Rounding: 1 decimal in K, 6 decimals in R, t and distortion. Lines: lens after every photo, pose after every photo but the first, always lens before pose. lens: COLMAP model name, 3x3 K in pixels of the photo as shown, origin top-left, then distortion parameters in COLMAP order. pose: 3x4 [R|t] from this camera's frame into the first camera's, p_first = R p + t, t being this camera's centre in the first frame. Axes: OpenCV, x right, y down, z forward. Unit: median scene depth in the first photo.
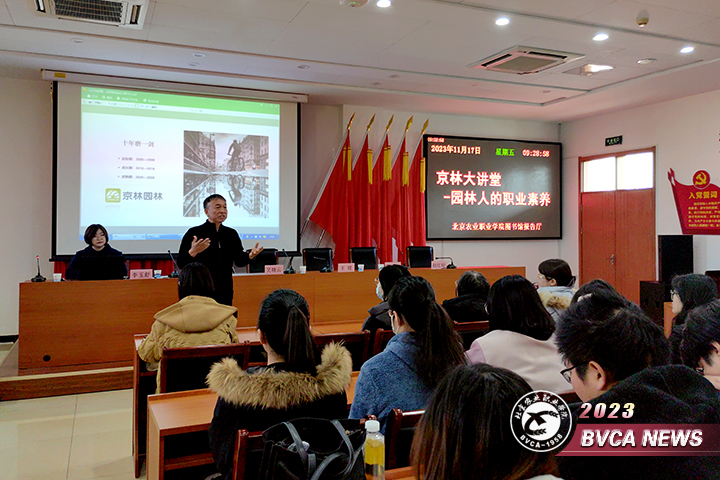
lens RADIAL K [[589.6, 0, 341.3], [0, 589.6, 216.6], [0, 0, 1]] dist [0.053615, 0.000590]
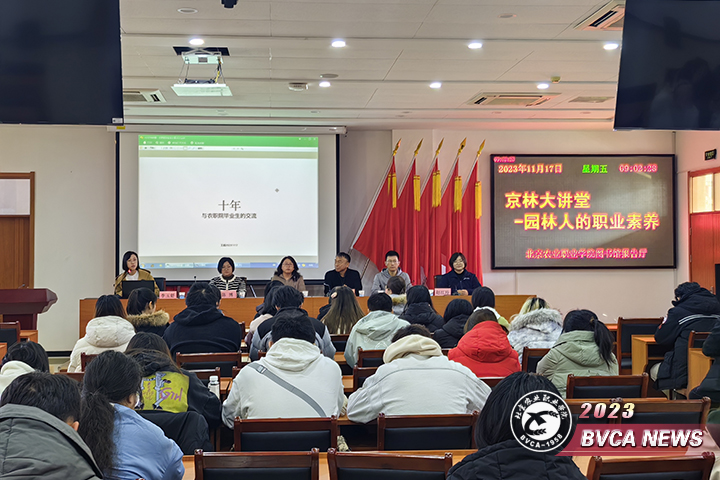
lens RADIAL K [[990.4, 0, 373.8], [0, 990.4, 238.0], [0, 0, 1]] dist [0.134413, -0.024268]
pose [[0.959648, -0.007395, -0.281106, 0.390568], [0.009352, 0.999940, 0.005622, -0.018432], [0.281048, -0.008024, 0.959660, -0.522952]]
